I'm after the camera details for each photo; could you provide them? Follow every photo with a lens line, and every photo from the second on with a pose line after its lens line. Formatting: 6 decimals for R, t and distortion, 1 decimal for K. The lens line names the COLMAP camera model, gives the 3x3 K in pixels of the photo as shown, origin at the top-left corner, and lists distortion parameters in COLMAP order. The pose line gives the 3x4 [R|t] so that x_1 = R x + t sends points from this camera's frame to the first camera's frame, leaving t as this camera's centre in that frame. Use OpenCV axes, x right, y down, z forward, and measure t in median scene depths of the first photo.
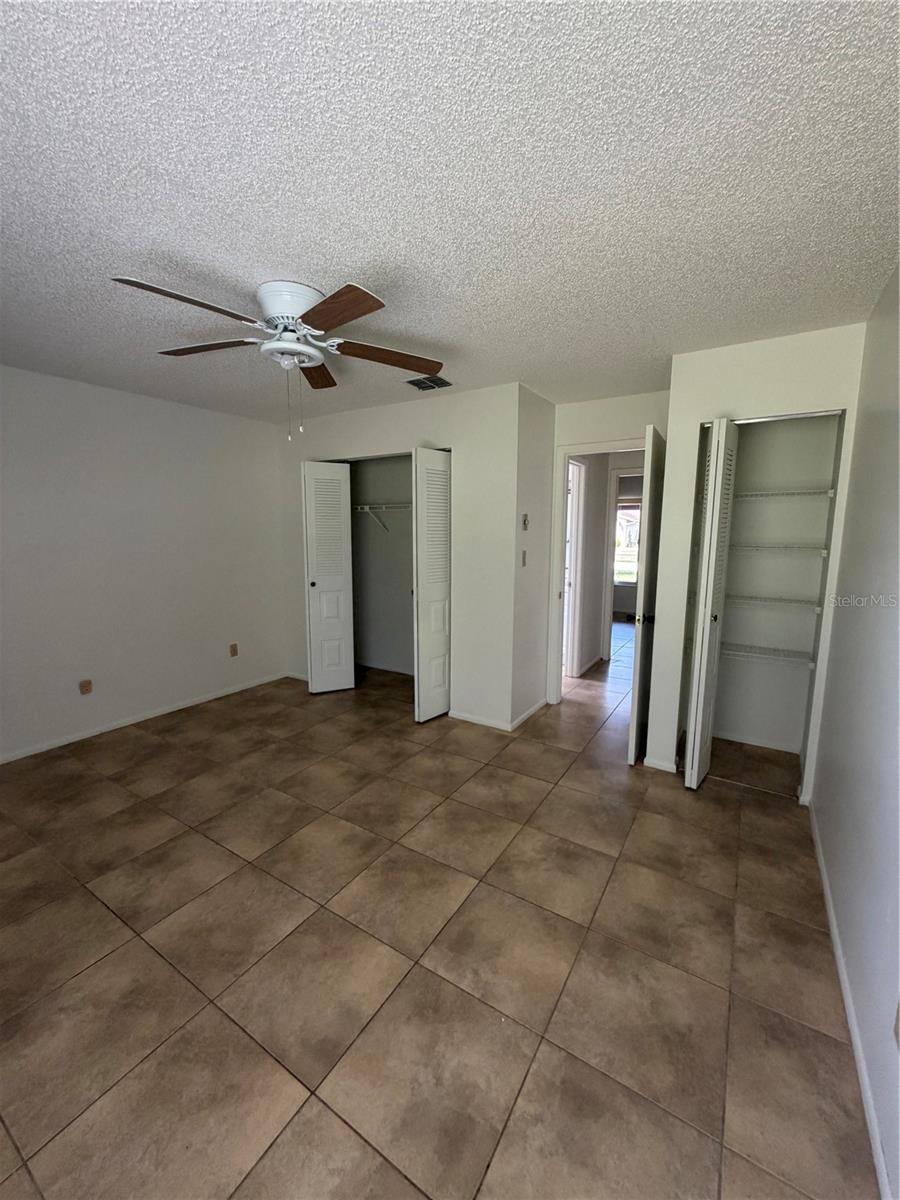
lens RADIAL K [[480.4, 0, 449.3], [0, 480.4, 600.0], [0, 0, 1]] dist [0.001759, 0.000254]
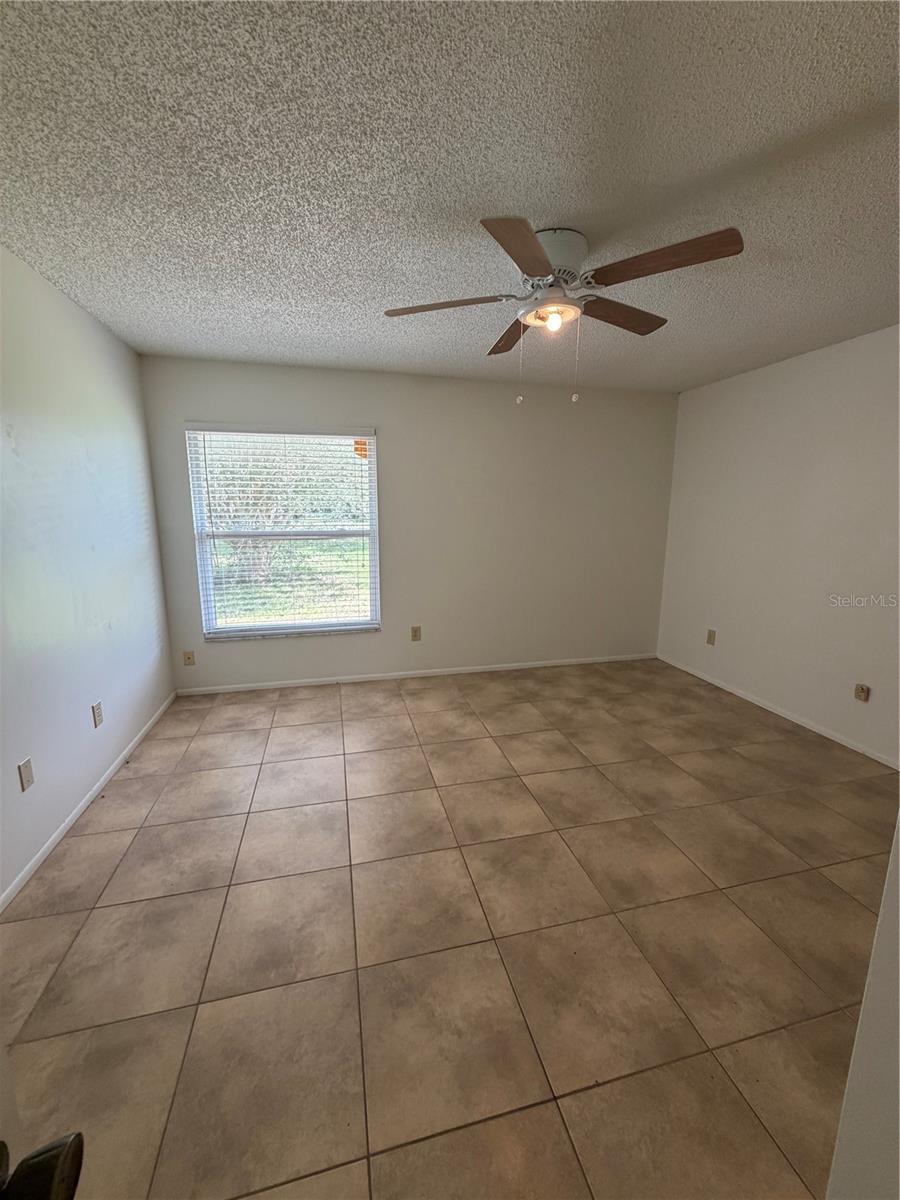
lens RADIAL K [[480.4, 0, 447.3], [0, 480.4, 599.8], [0, 0, 1]] dist [0.001759, 0.000254]
pose [[-0.692930, 0.130370, -0.709120, 0.453470], [-0.116432, 0.950375, 0.288498, -0.183055], [0.711542, 0.282473, -0.643364, 1.341187]]
